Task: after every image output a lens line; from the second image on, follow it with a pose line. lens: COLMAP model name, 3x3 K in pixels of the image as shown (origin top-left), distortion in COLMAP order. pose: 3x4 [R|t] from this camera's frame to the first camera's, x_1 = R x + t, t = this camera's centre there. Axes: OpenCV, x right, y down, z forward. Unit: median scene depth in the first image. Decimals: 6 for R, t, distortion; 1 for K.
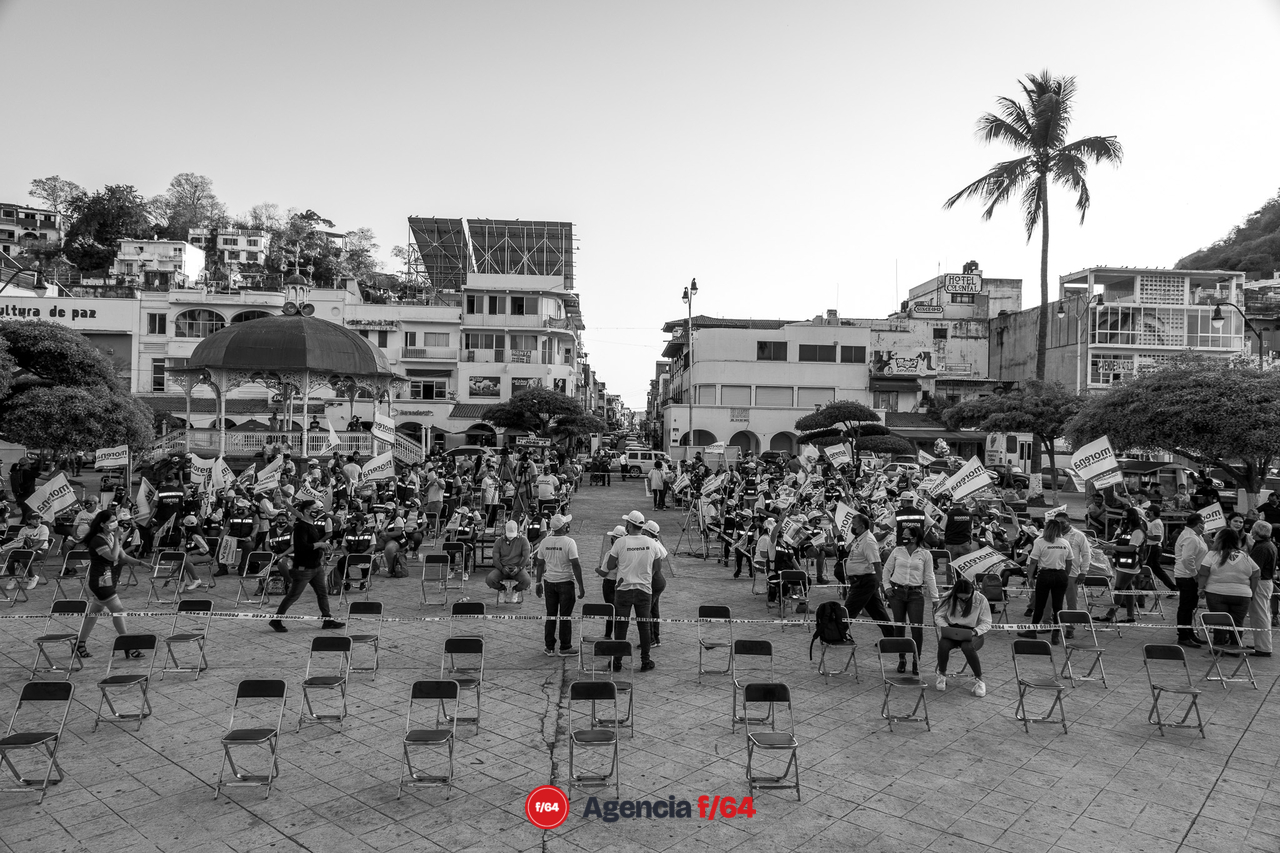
lens RADIAL K [[848.6, 0, 640.0], [0, 848.6, 426.5], [0, 0, 1]] dist [0.003252, -0.001005]
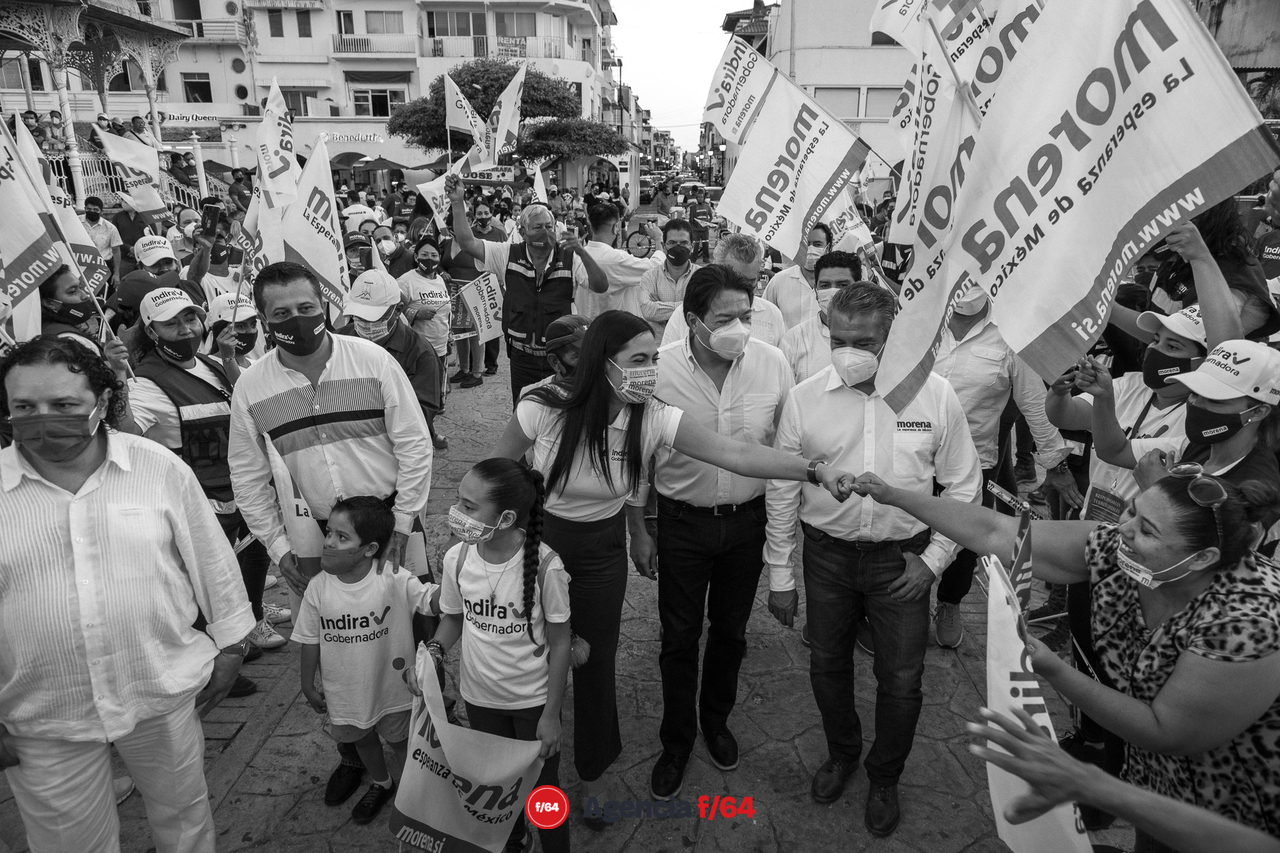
lens RADIAL K [[848.6, 0, 640.0], [0, 848.6, 426.5], [0, 0, 1]] dist [0.003252, -0.001005]
pose [[0.998163, 0.001602, -0.060570, 0.000033], [0.016088, 0.956759, 0.290435, 0.009290], [0.058416, -0.290876, 0.954976, 0.263219]]
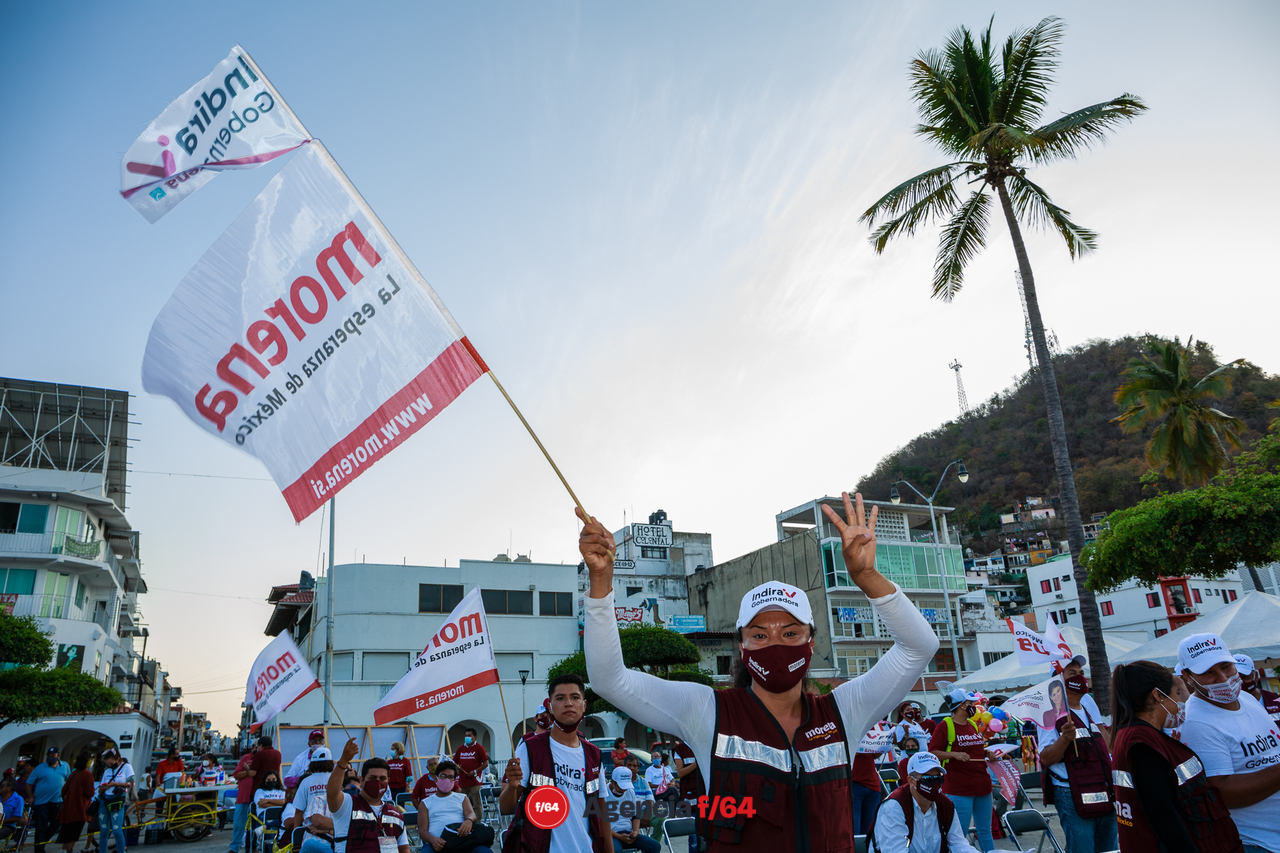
lens RADIAL K [[878.1, 0, 640.0], [0, 878.1, 426.5], [0, 0, 1]] dist [-0.095930, 0.062688]
pose [[0.910456, 0.071836, 0.407321, 0.008633], [0.072315, 0.941985, -0.327772, 0.018104], [-0.407236, 0.327877, 0.852441, 0.291271]]
